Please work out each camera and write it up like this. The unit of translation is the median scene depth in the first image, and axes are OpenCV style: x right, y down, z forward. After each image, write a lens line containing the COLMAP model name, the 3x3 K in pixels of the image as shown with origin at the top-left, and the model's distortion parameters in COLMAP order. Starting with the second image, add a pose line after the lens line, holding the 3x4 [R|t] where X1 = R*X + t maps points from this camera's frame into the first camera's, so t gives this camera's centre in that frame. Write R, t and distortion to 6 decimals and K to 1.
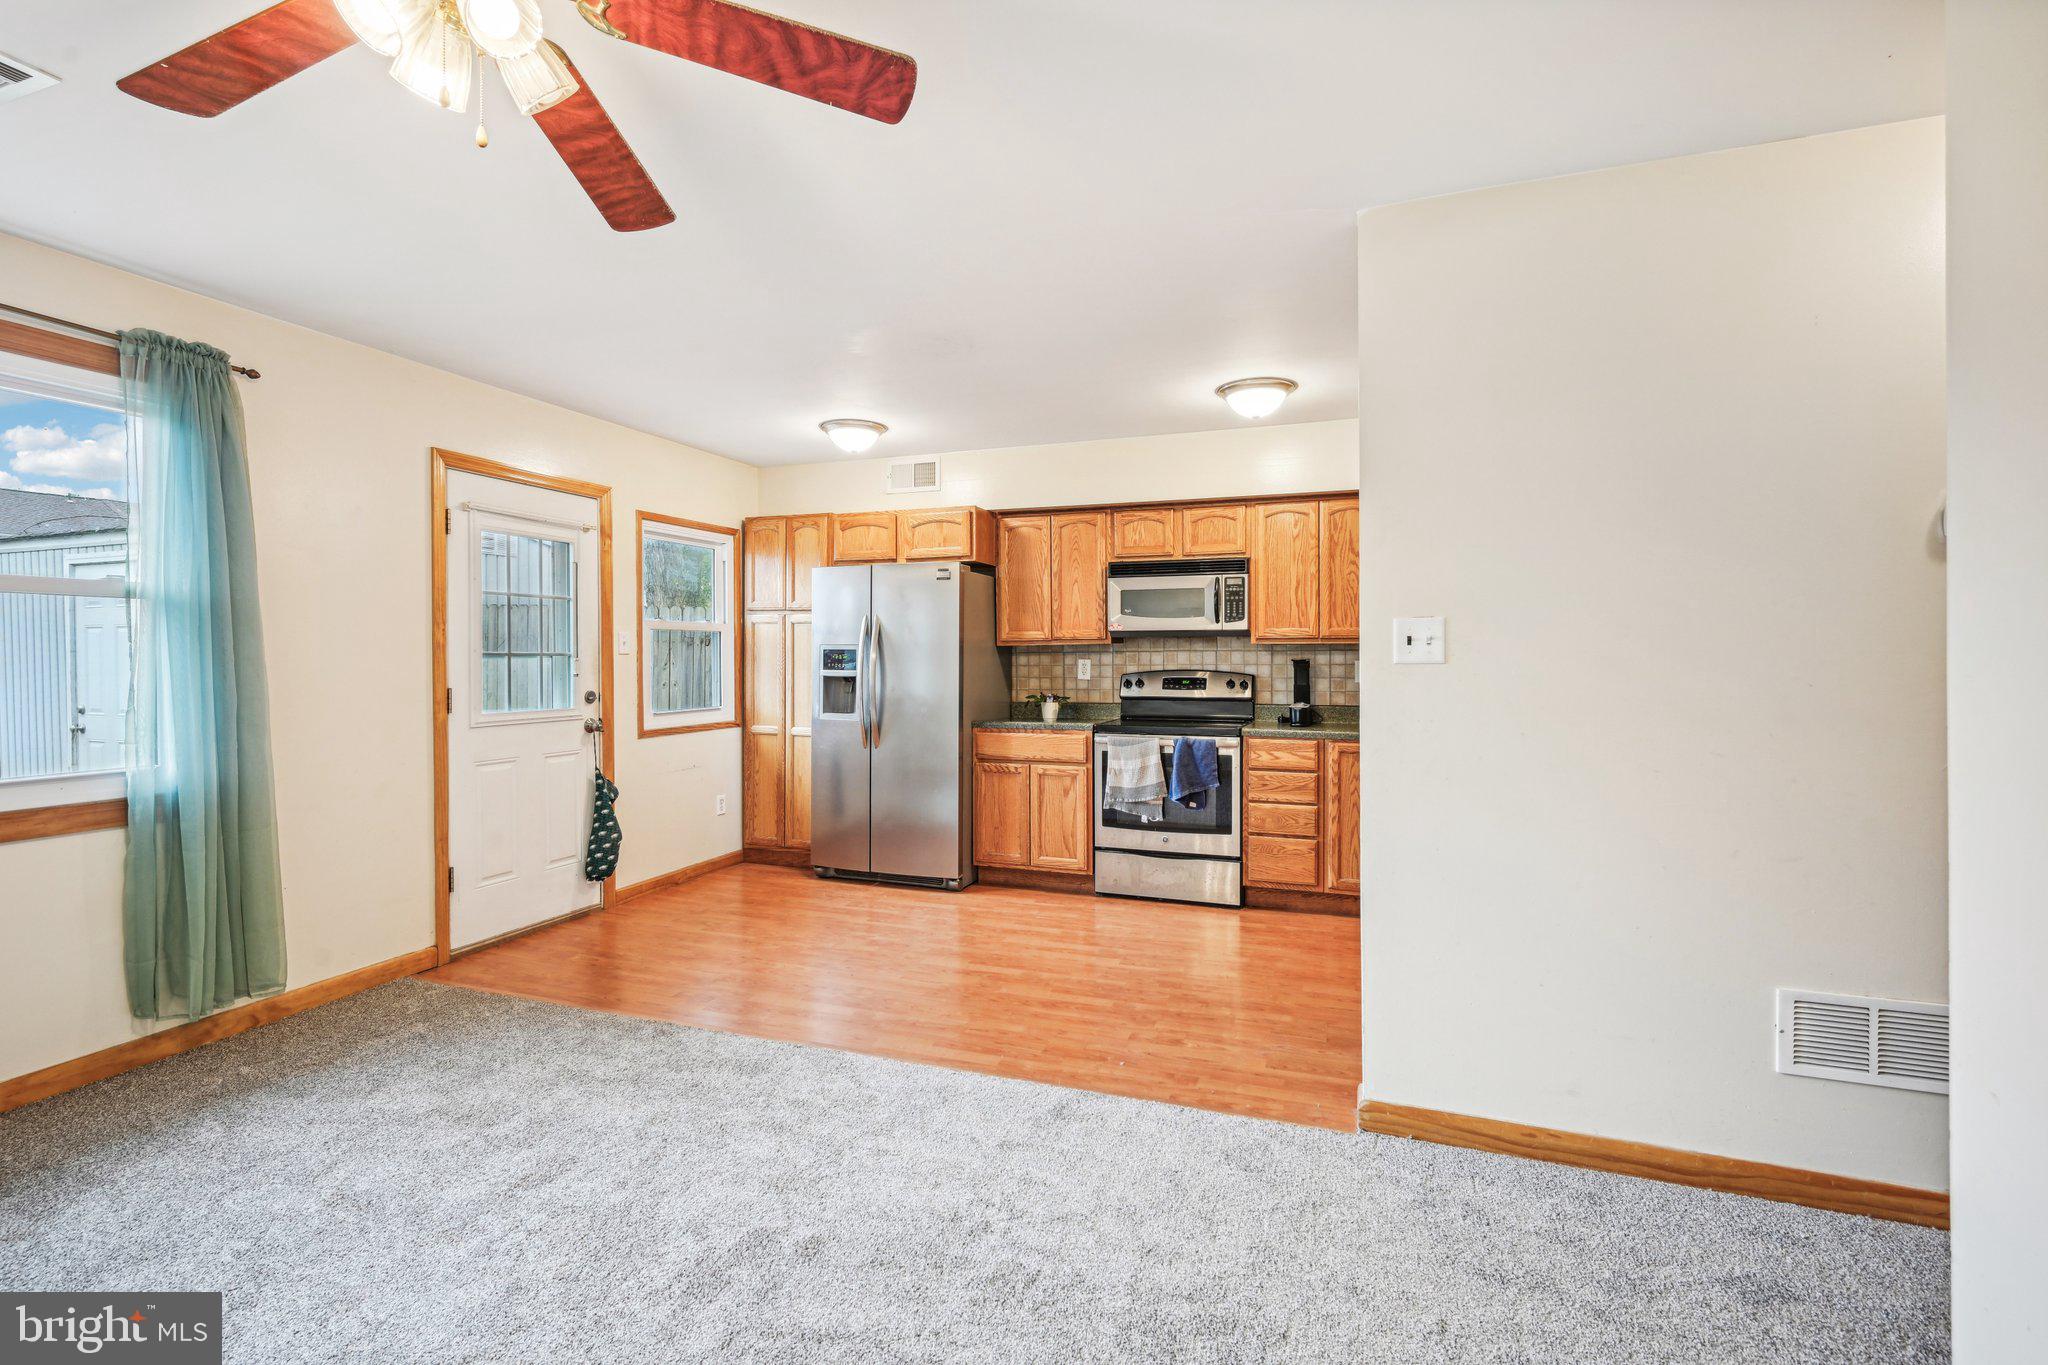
lens RADIAL K [[920.4, 0, 1009.4], [0, 920.4, 672.9], [0, 0, 1]] dist [-0.000407, 0.001317]
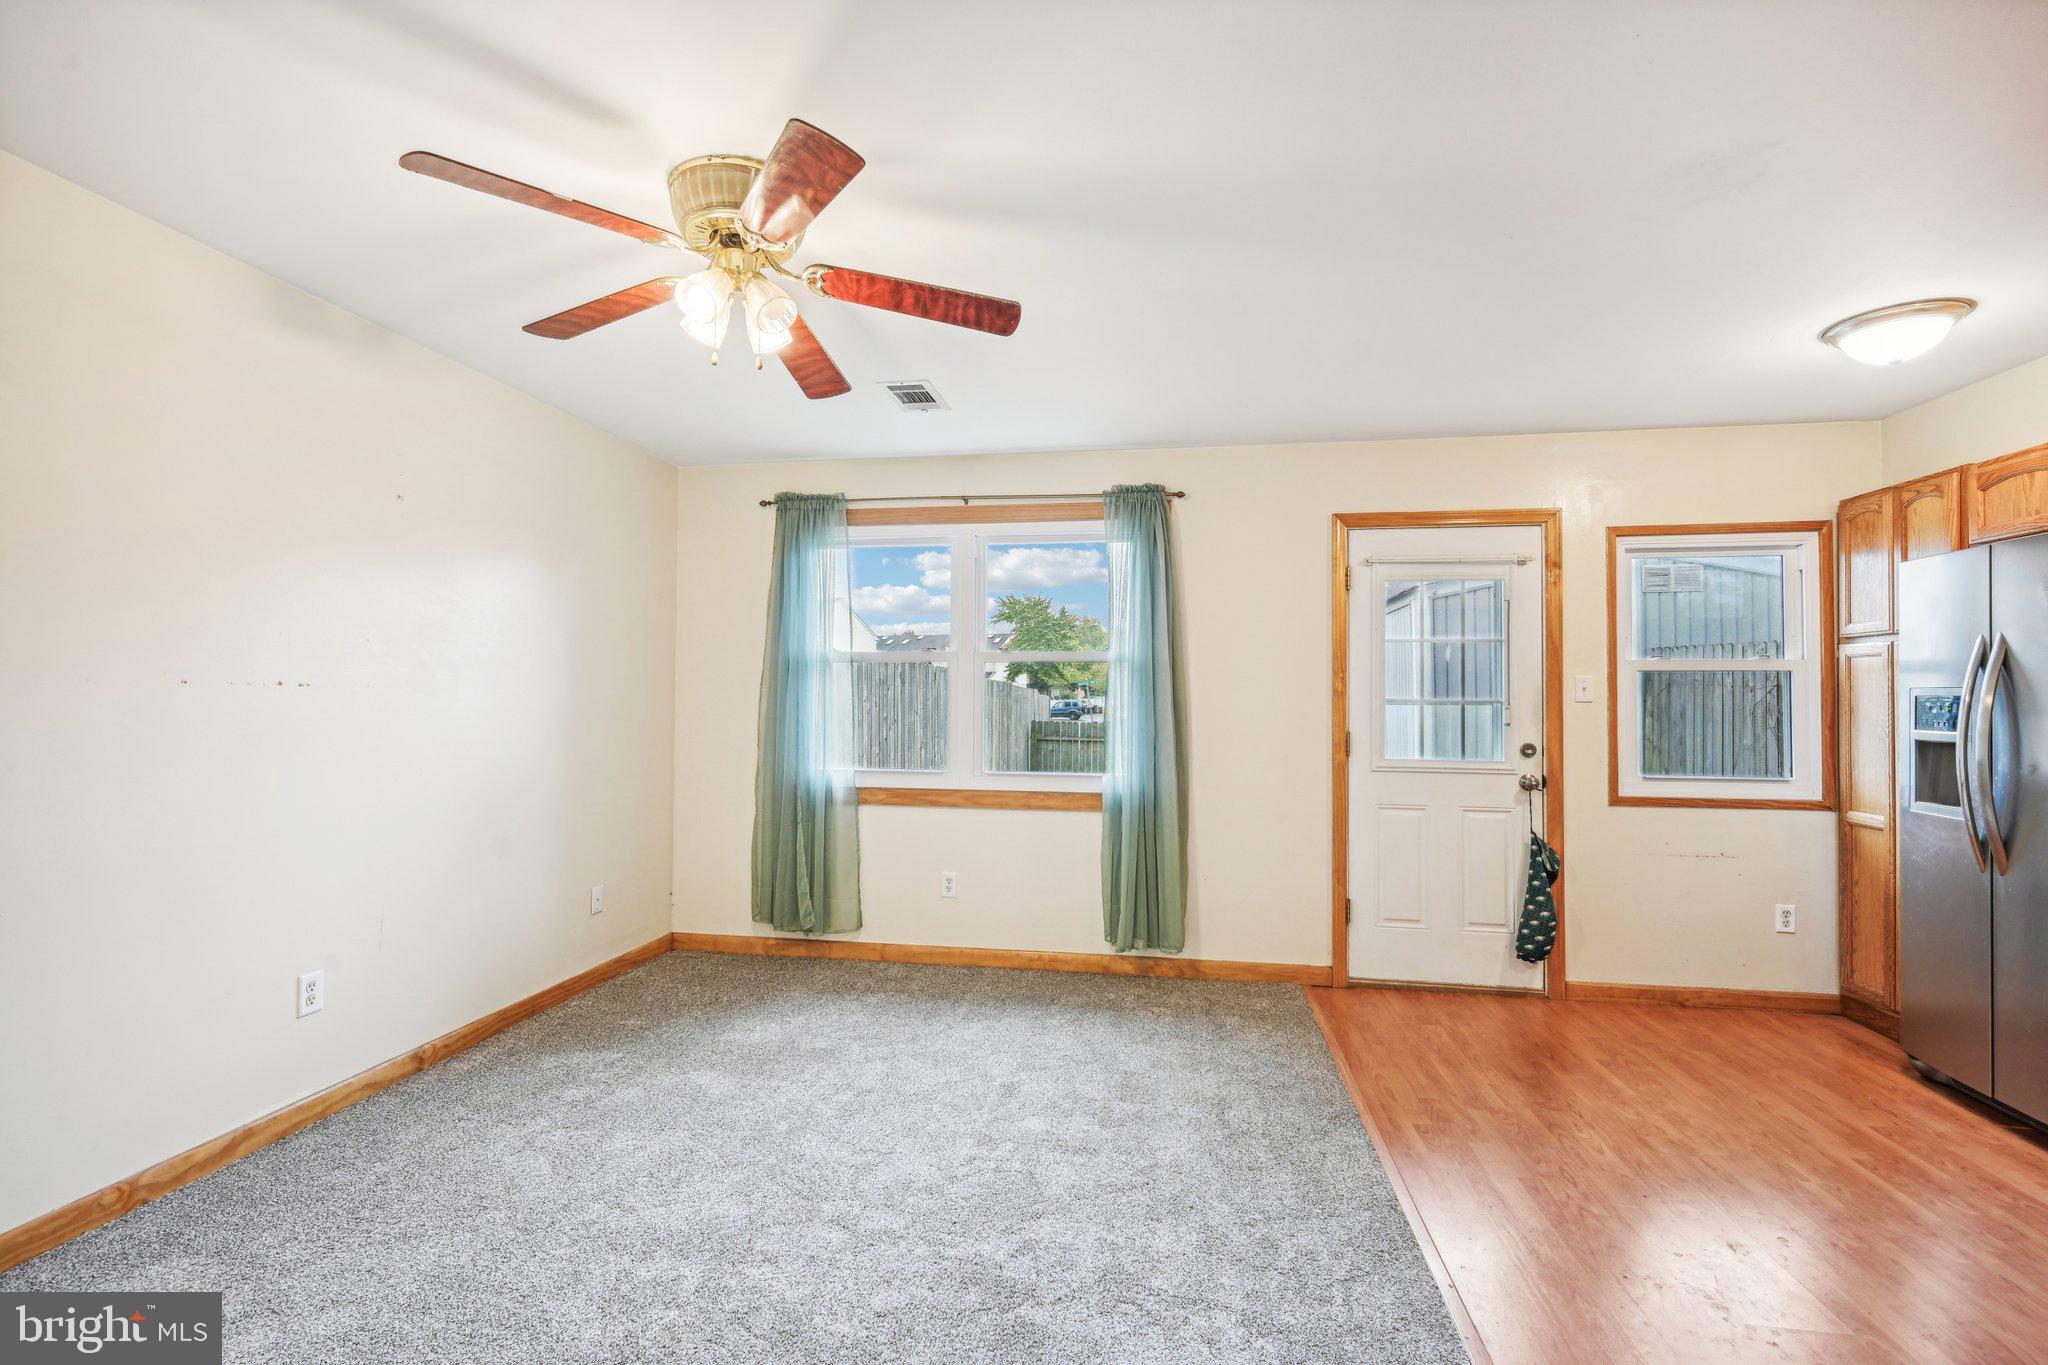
lens RADIAL K [[920.4, 0, 1029.9], [0, 920.4, 671.3], [0, 0, 1]] dist [-0.000407, 0.001317]
pose [[0.188582, -0.027701, -0.981667, 0.314235], [-0.026497, 0.999095, -0.033283, -0.006502], [0.981700, 0.032288, 0.187678, 0.350688]]
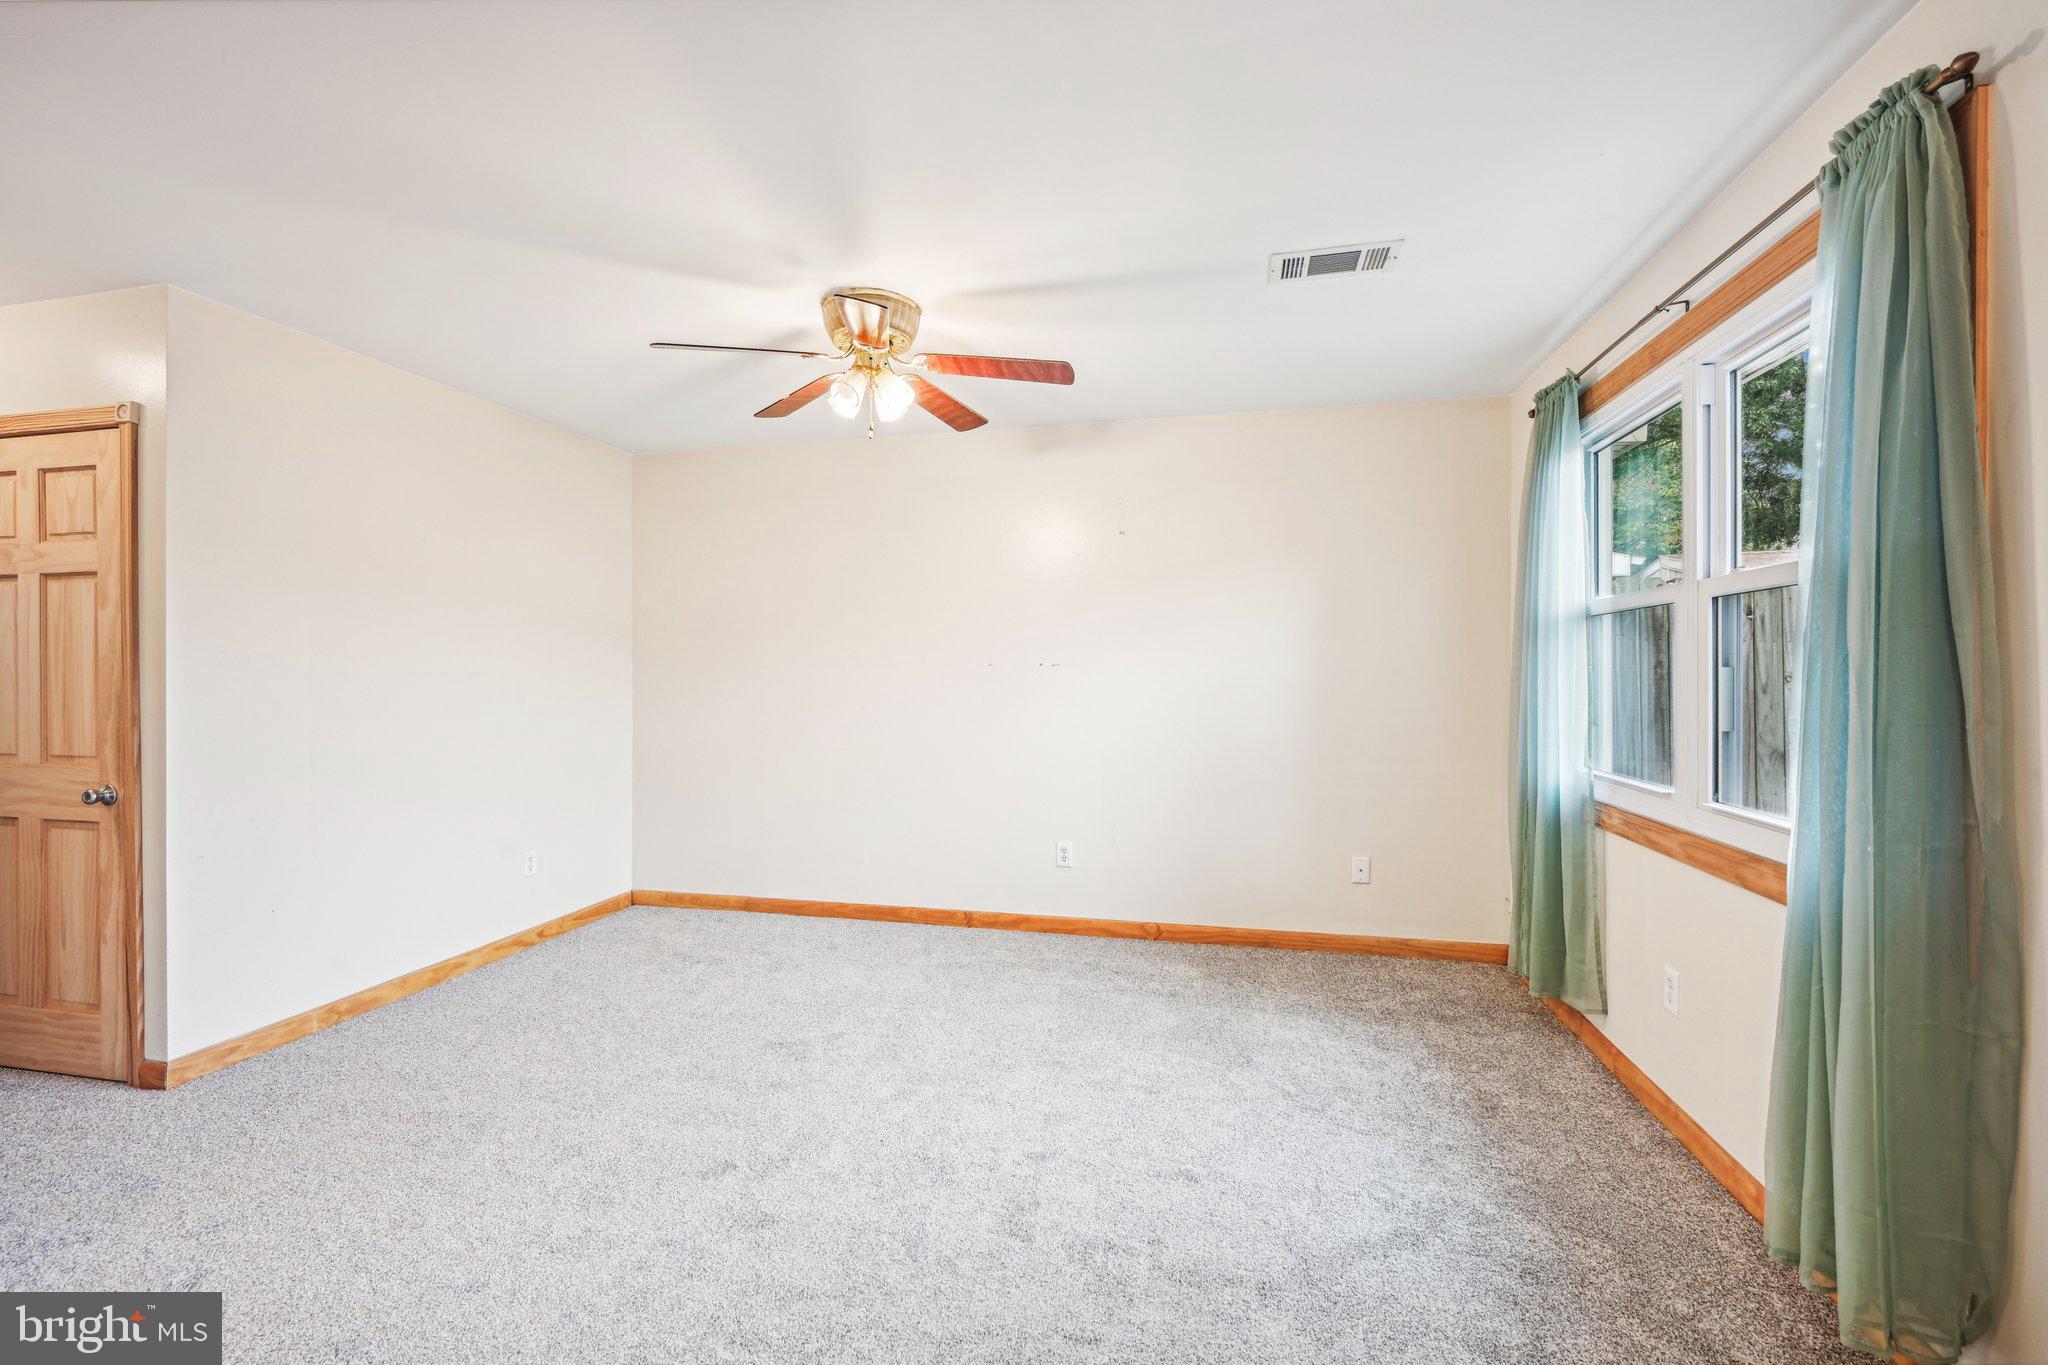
lens RADIAL K [[920.4, 0, 1028.8], [0, 920.4, 677.6], [0, 0, 1]] dist [-0.000407, 0.001317]
pose [[-0.994096, 0.006330, -0.108320, -0.176417], [0.003604, 0.999672, 0.025343, -0.016116], [0.108445, 0.024803, -0.993793, 0.916910]]
